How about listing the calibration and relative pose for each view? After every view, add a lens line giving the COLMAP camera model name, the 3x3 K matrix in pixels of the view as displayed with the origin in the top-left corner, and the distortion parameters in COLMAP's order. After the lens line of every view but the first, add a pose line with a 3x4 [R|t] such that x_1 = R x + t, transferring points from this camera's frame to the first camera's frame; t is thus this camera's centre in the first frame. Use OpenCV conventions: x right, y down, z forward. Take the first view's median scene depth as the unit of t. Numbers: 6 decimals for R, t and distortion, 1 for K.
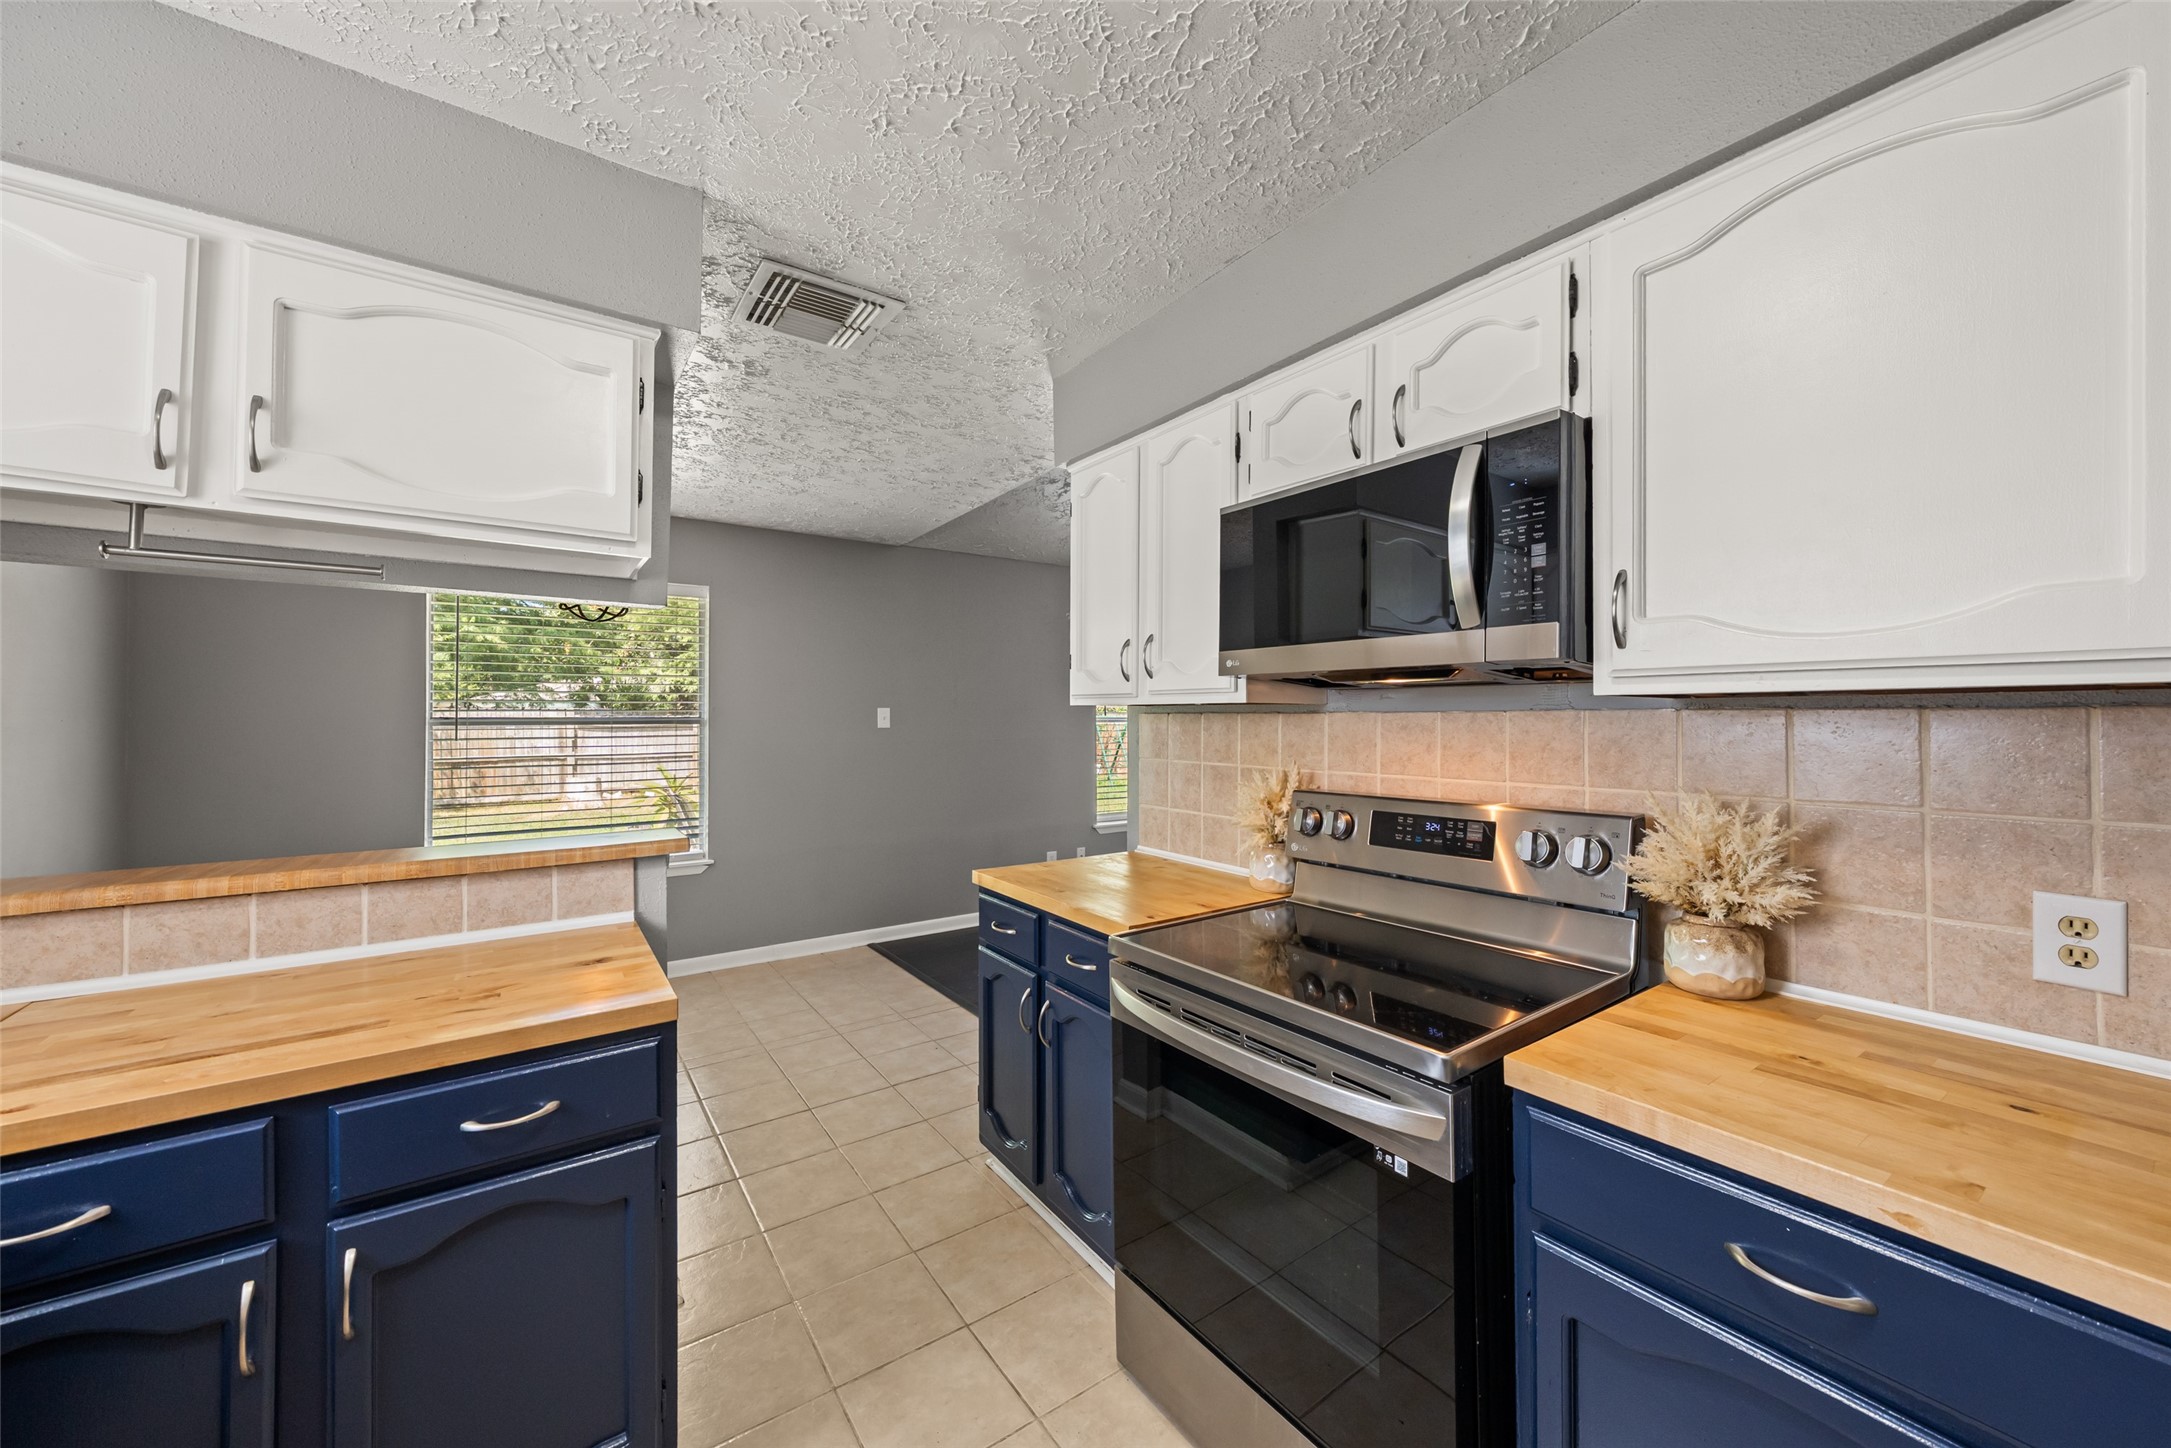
lens RADIAL K [[788.9, 0, 1066.2], [0, 788.9, 712.8], [0, 0, 1]] dist [-0.002576, 0.000228]
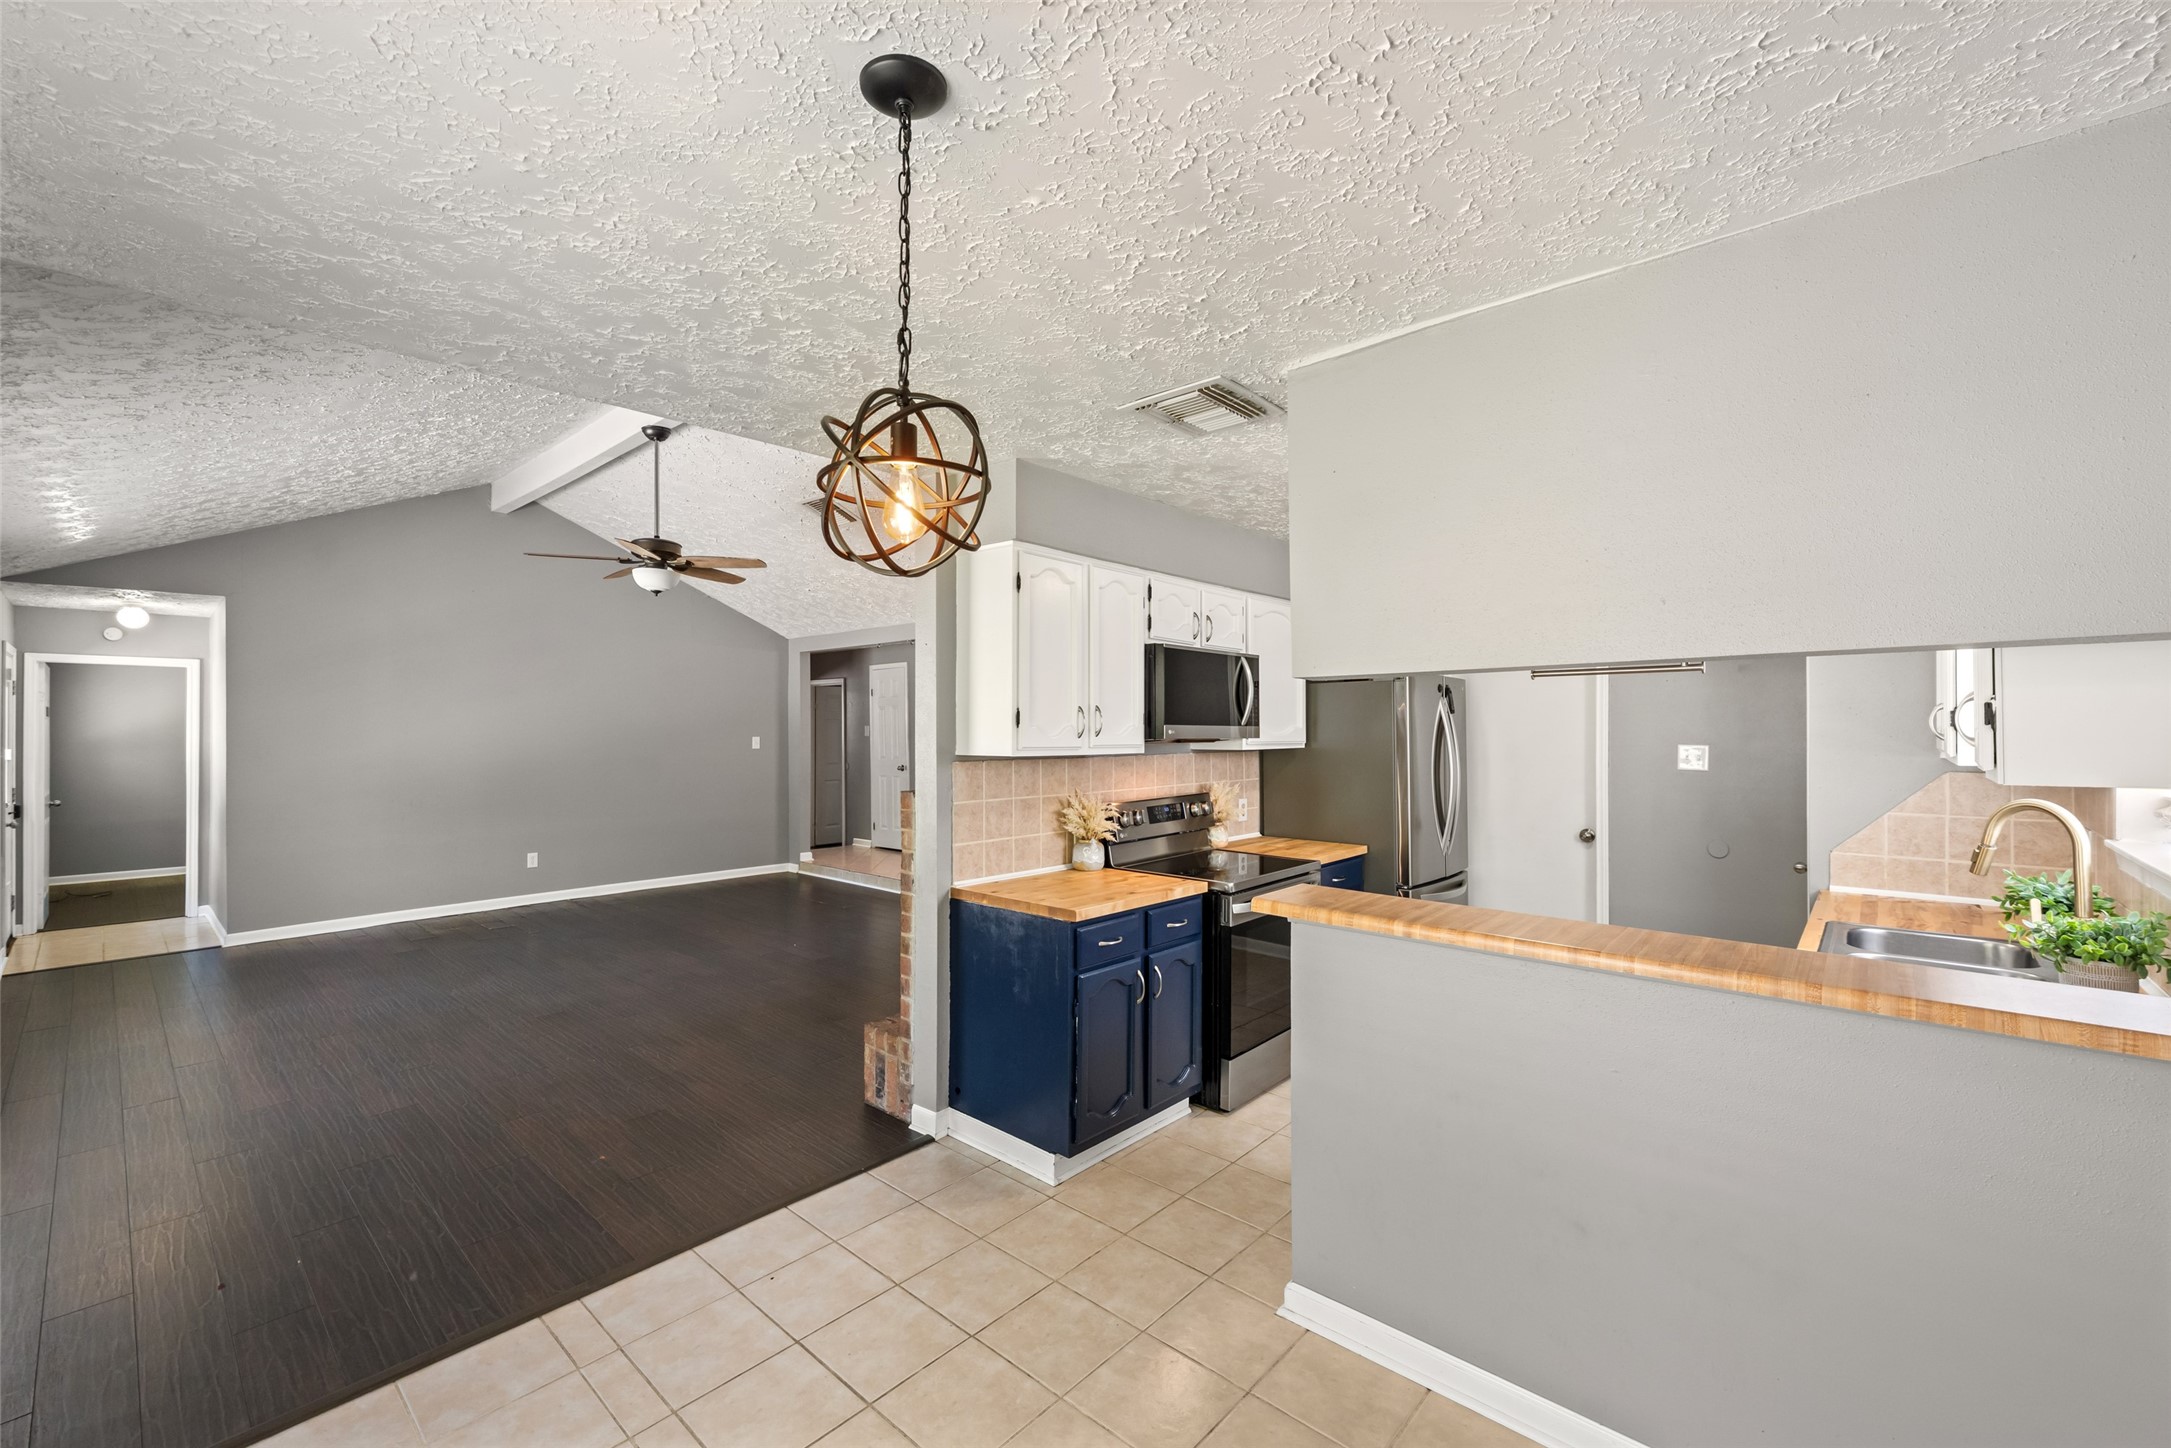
lens RADIAL K [[895.3, 0, 1073.0], [0, 895.3, 729.2], [0, 0, 1]] dist [-0.000154, 0.000628]
pose [[-0.229933, -0.001482, 0.973205, -1.661904], [-0.004386, 0.999990, 0.000487, -0.066844], [-0.973197, -0.004156, -0.229937, 1.616816]]
